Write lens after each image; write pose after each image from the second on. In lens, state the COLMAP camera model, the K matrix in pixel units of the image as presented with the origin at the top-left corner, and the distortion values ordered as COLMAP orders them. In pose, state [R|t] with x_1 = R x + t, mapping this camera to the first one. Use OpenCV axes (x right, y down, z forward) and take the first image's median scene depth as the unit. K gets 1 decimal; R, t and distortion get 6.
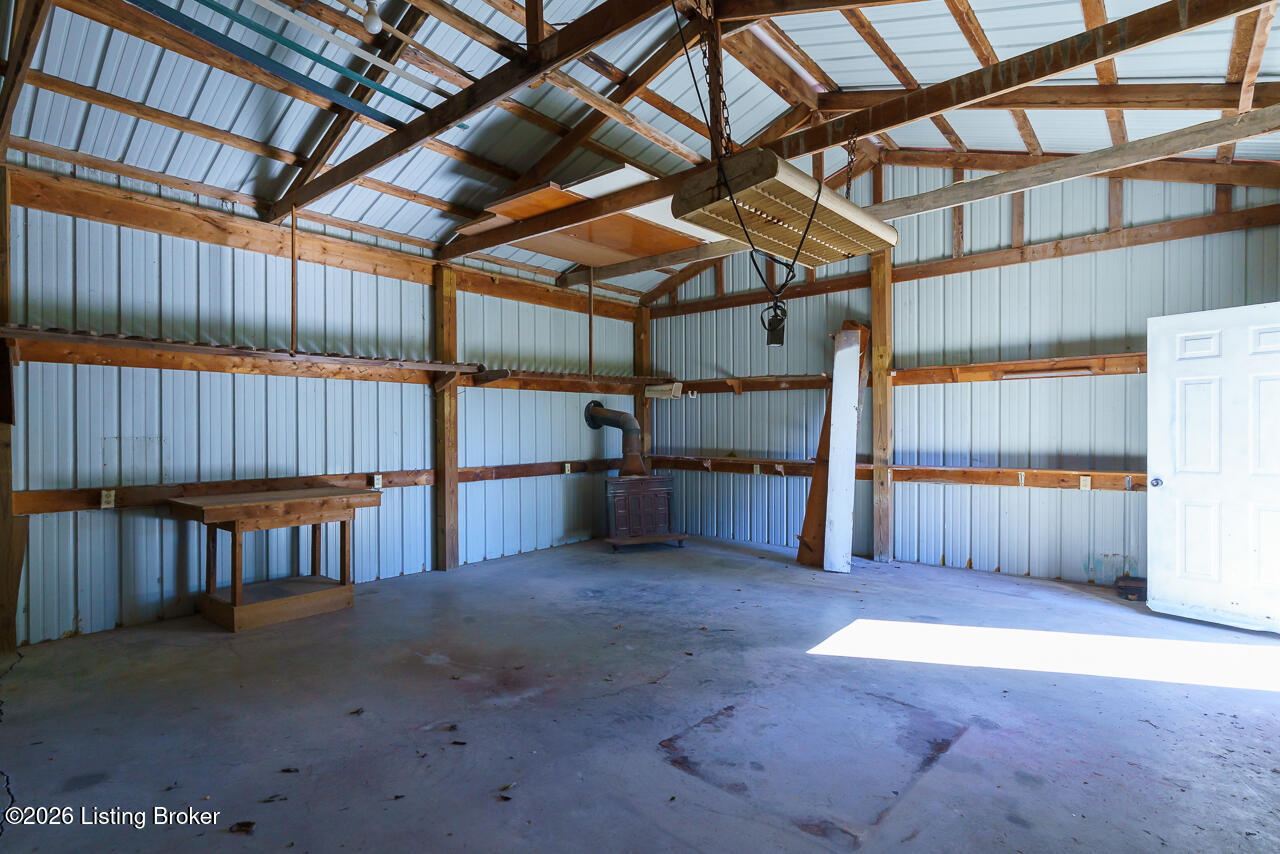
lens RADIAL K [[586.6, 0, 639.5], [0, 586.6, 435.2], [0, 0, 1]] dist [-0.009038, 0.000868]
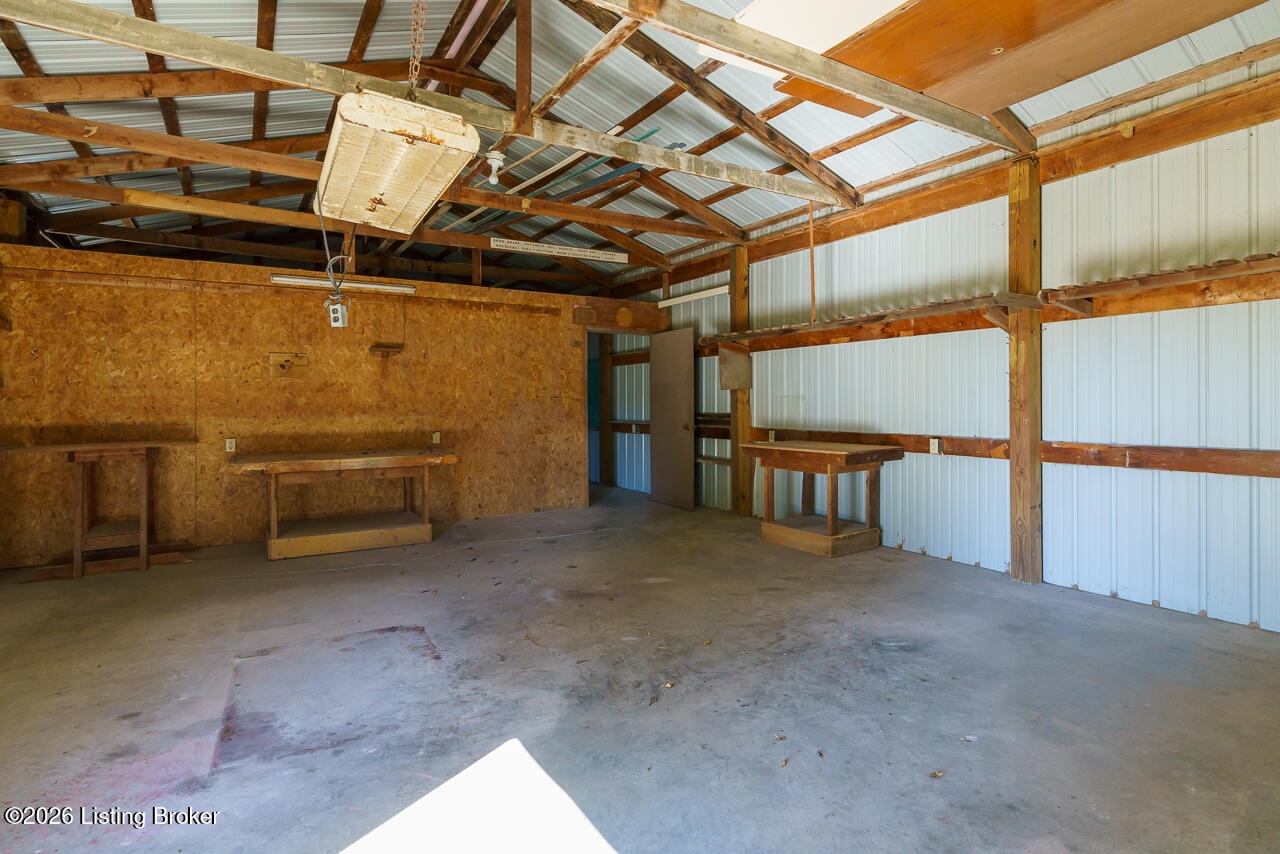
lens RADIAL K [[586.6, 0, 630.3], [0, 586.6, 395.0], [0, 0, 1]] dist [-0.009038, 0.000868]
pose [[-0.235754, -0.001100, -0.971812, 0.885284], [0.005281, 0.999983, -0.002413, 0.001338], [0.971799, -0.005701, -0.235744, 1.288089]]
